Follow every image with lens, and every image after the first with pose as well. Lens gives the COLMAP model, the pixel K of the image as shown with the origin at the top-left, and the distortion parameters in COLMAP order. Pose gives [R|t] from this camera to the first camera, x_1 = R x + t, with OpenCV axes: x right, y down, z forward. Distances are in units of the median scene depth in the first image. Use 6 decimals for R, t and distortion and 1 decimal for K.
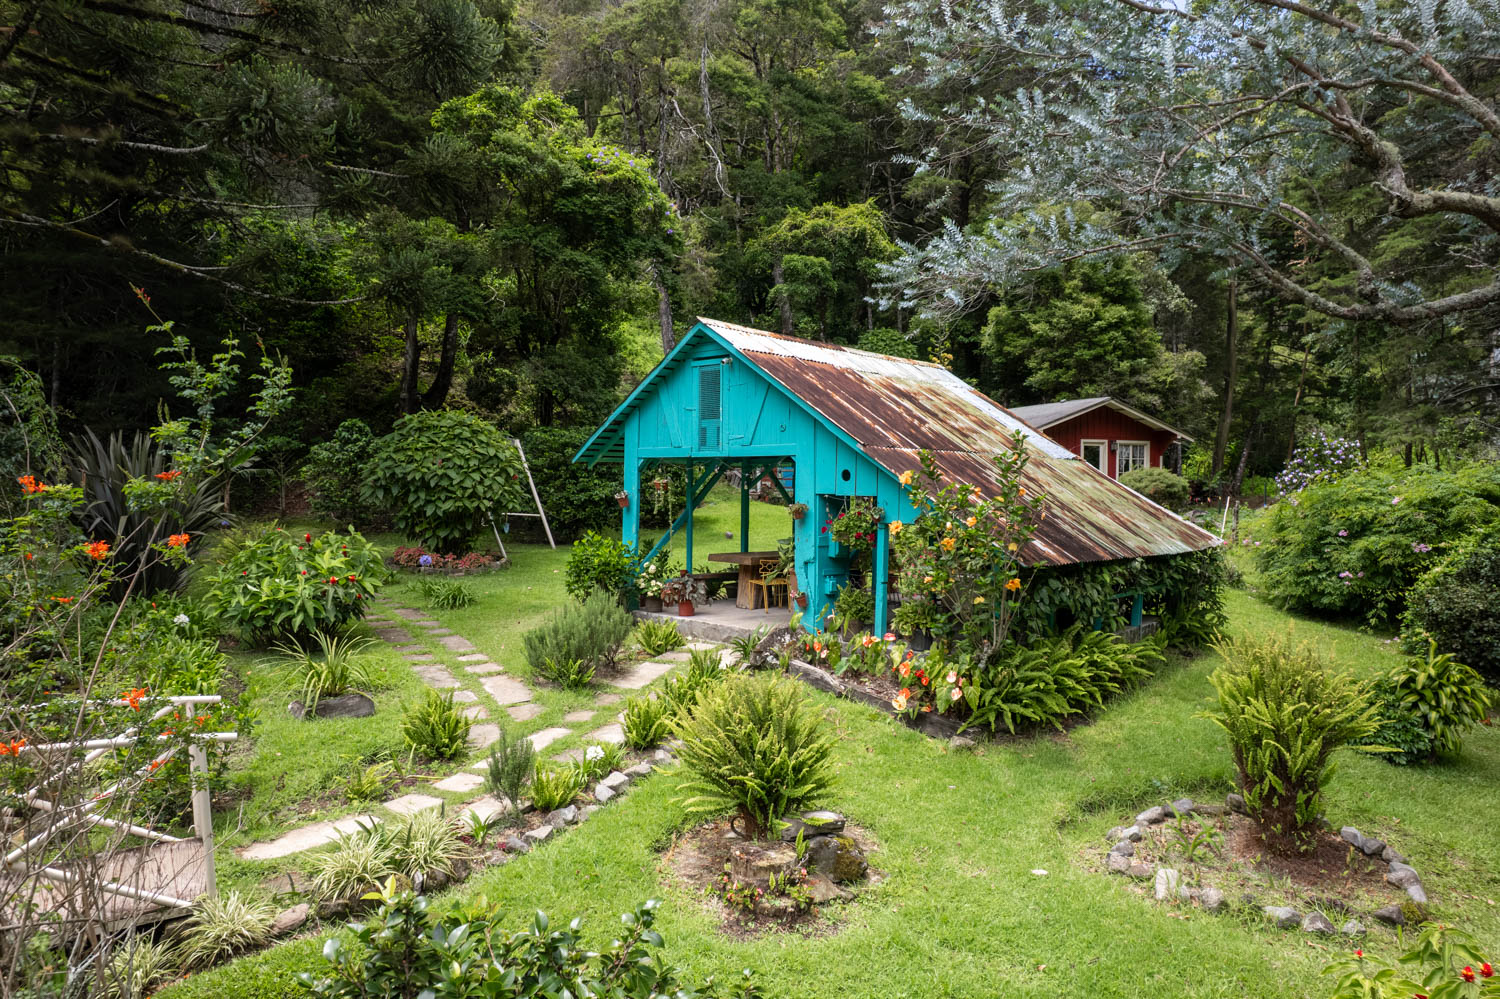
lens RADIAL K [[968.3, 0, 747.7], [0, 968.3, 497.3], [0, 0, 1]] dist [-0.049838, 0.034264]
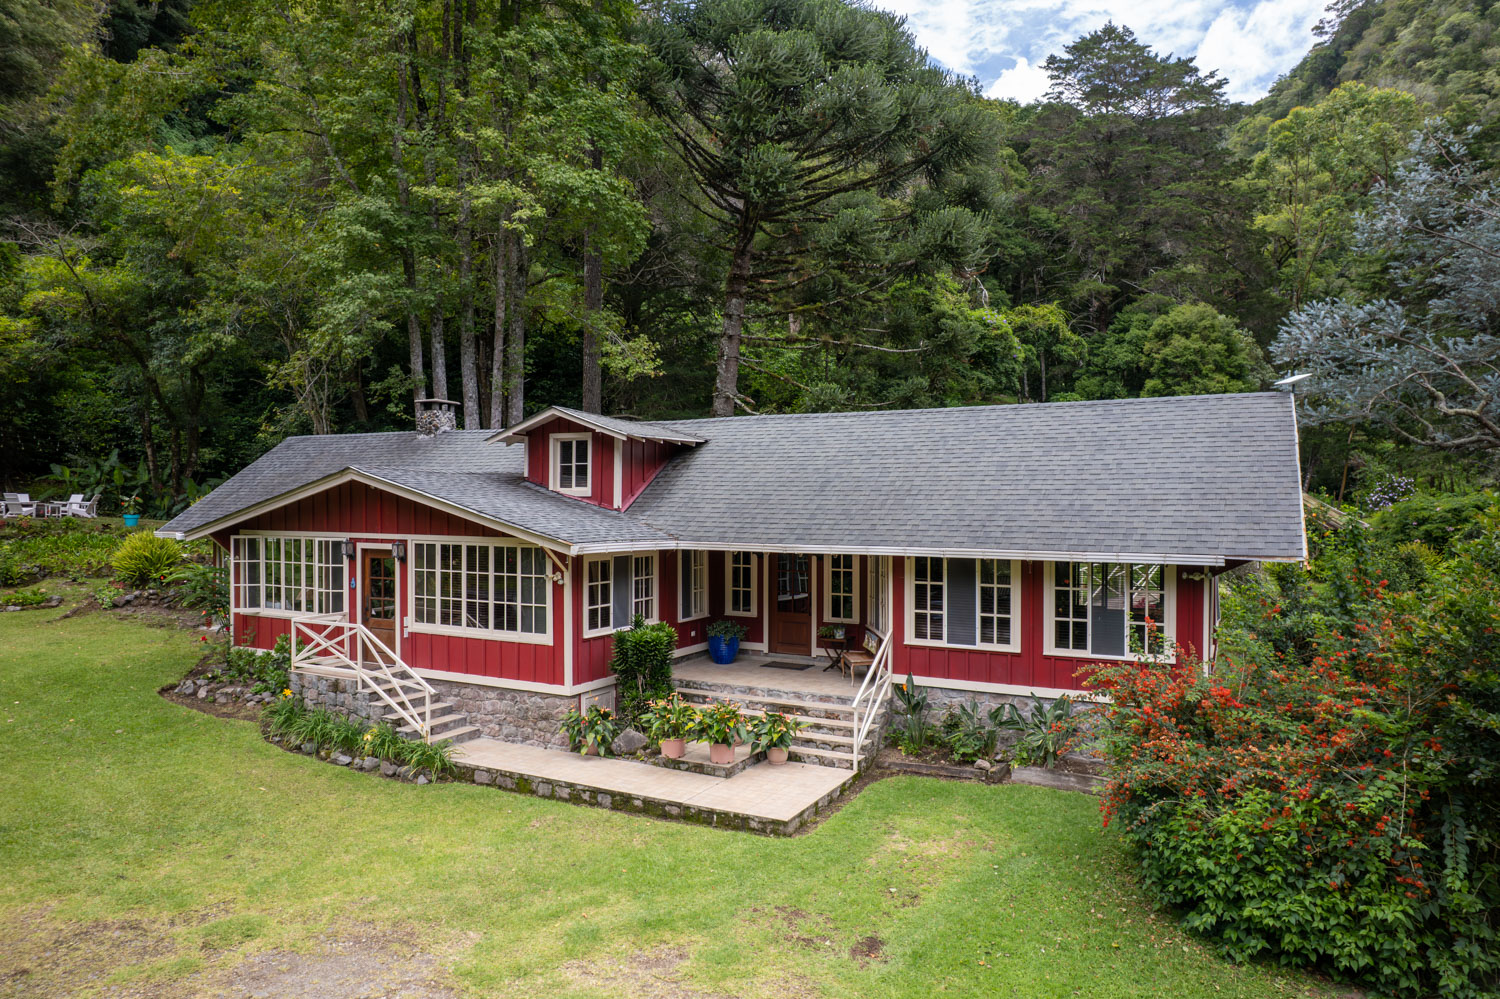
lens RADIAL K [[968.3, 0, 743.2], [0, 968.3, 502.2], [0, 0, 1]] dist [-0.049838, 0.034264]
pose [[0.999967, -0.001372, -0.007994, -0.383939], [0.001316, 0.999974, -0.007052, 0.000085], [0.008004, 0.007041, 0.999943, -0.514819]]
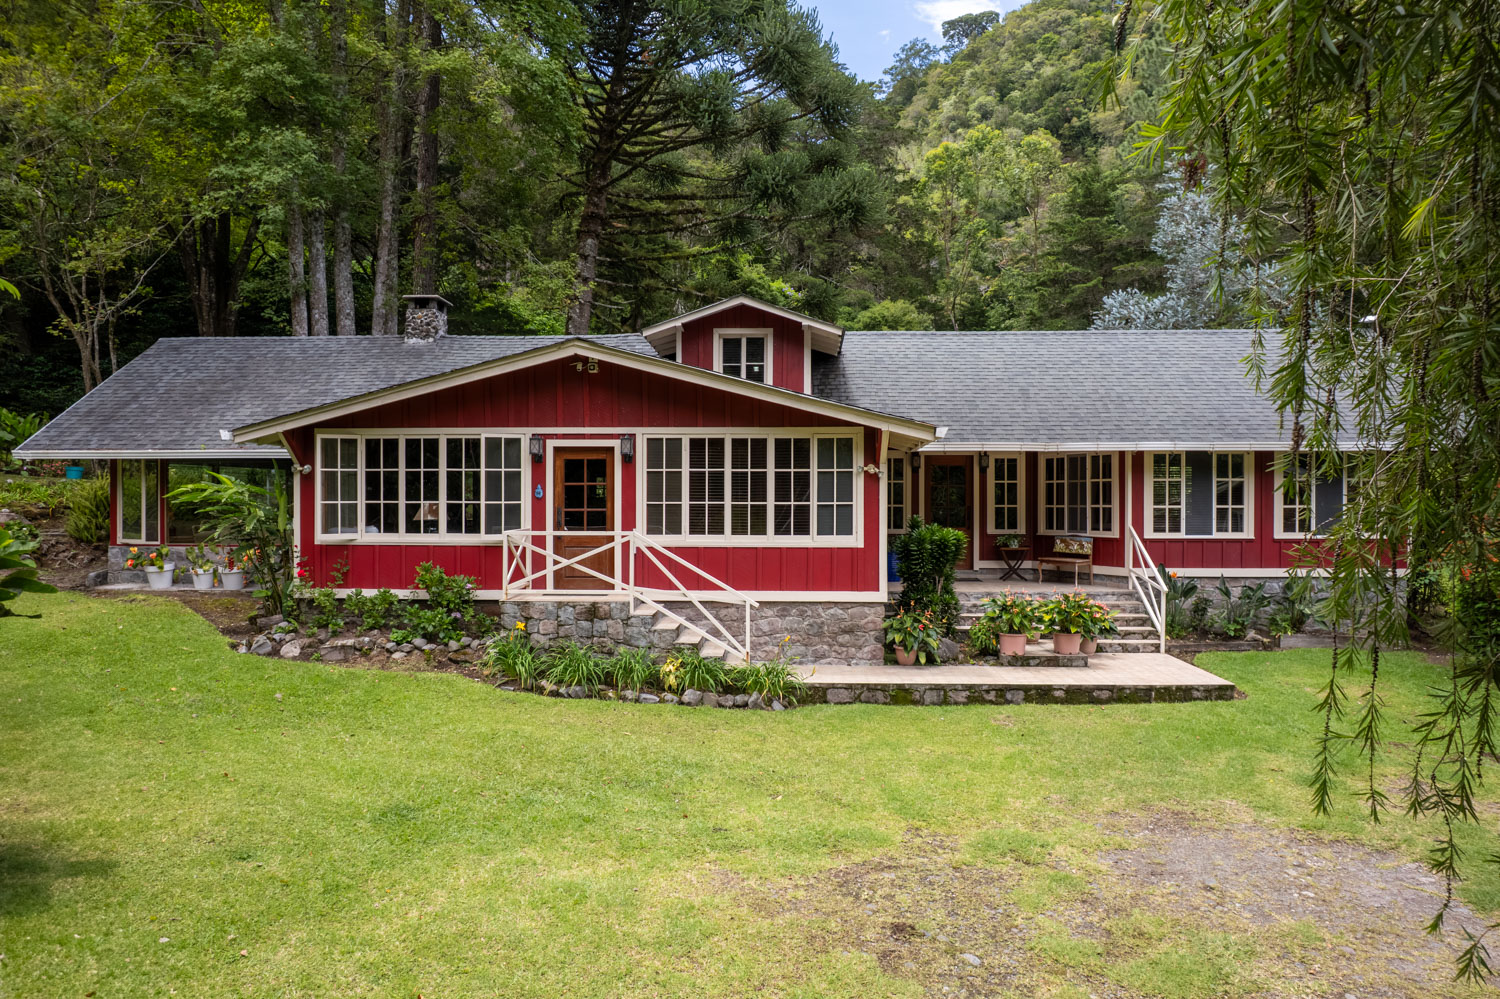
lens RADIAL K [[968.3, 0, 752.7], [0, 968.3, 500.8], [0, 0, 1]] dist [-0.049838, 0.034264]
pose [[0.902262, -0.002684, 0.431179, -0.661436], [0.006366, 0.999955, -0.007096, 0.042344], [-0.431141, 0.009147, 0.902238, -0.417770]]
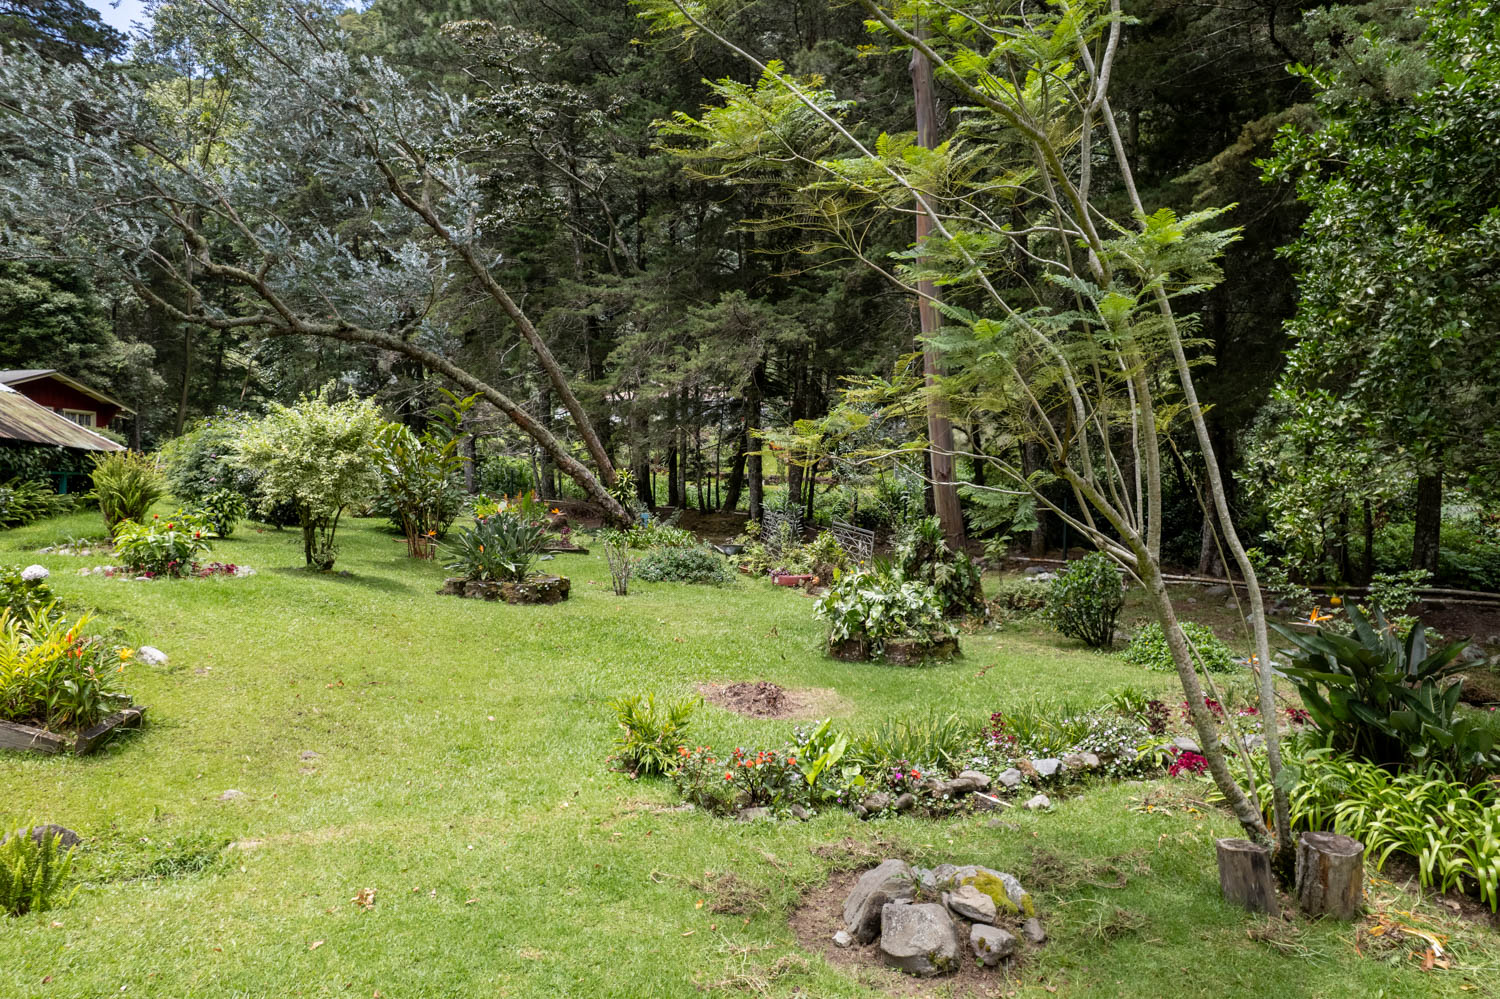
lens RADIAL K [[968.3, 0, 787.2], [0, 968.3, 502.4], [0, 0, 1]] dist [-0.049838, 0.034264]
pose [[0.537010, 0.000976, 0.843575, -0.091548], [0.006973, 0.999960, -0.005596, 0.052969], [-0.843547, 0.008887, 0.536982, -0.280899]]
